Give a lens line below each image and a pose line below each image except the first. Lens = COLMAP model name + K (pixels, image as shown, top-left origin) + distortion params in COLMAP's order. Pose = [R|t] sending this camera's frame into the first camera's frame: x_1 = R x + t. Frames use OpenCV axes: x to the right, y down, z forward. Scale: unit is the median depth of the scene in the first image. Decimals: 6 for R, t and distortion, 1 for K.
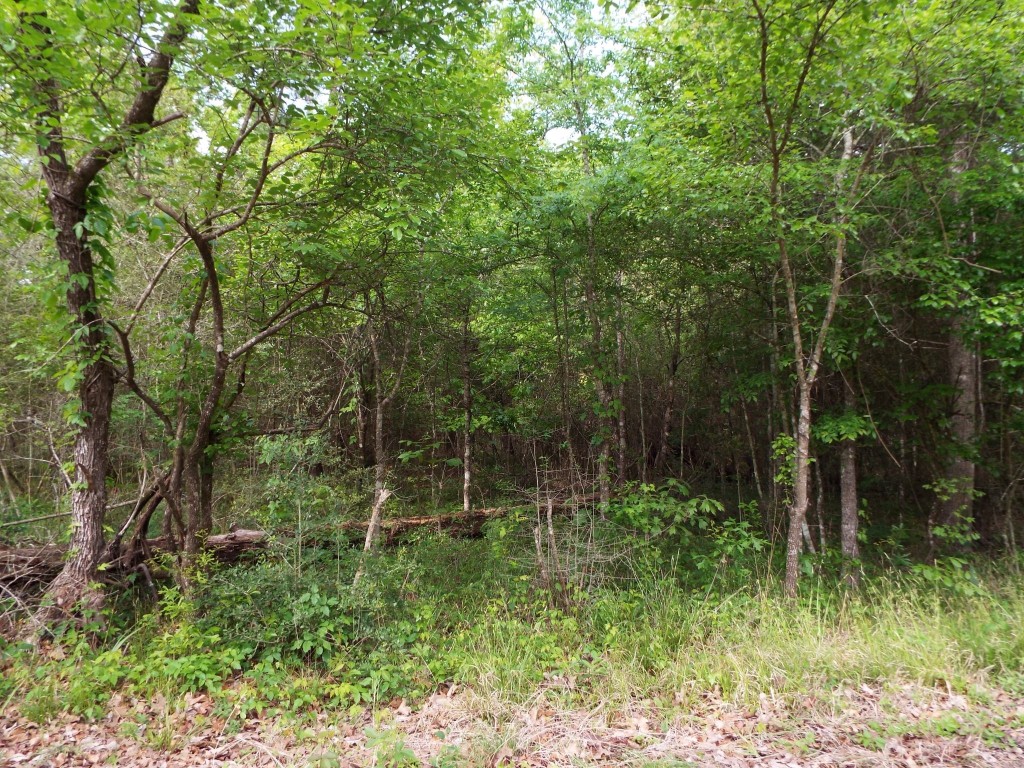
lens RADIAL K [[726.3, 0, 519.5], [0, 726.3, 390.1], [0, 0, 1]] dist [-0.004322, 0.000832]
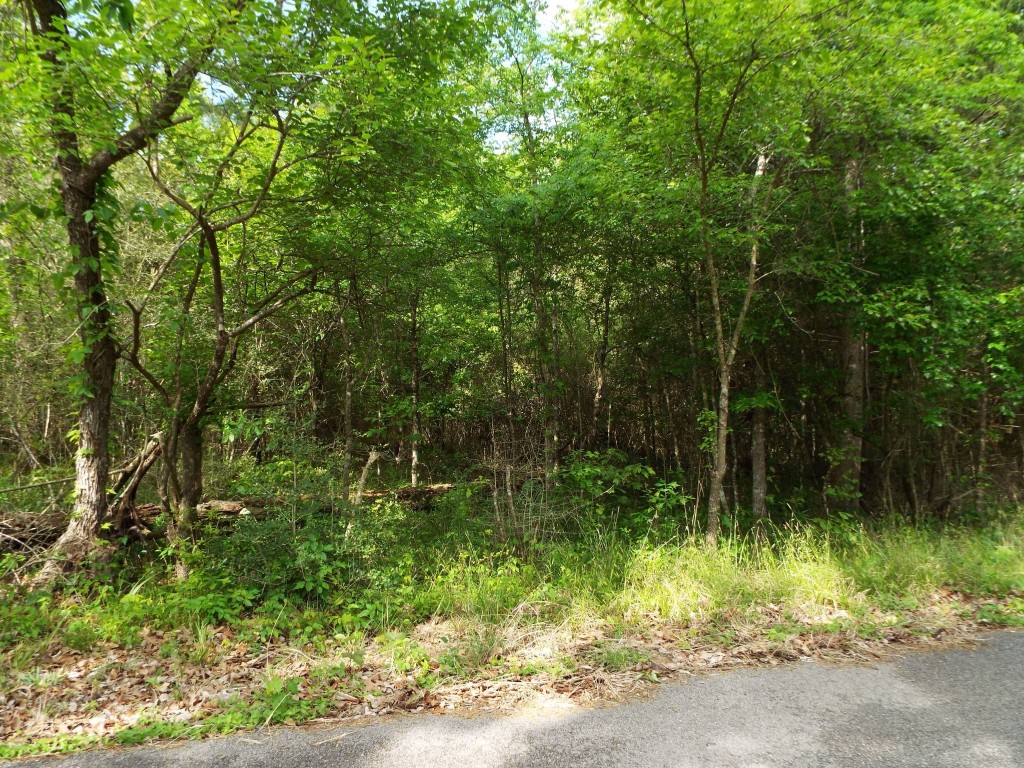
lens RADIAL K [[726.3, 0, 516.6], [0, 726.3, 387.9], [0, 0, 1]] dist [-0.004322, 0.000832]
pose [[0.994305, 0.005533, 0.106429, -0.078418], [-0.006244, 0.999960, 0.006355, 0.025064], [-0.106390, -0.006983, 0.994300, -0.158359]]
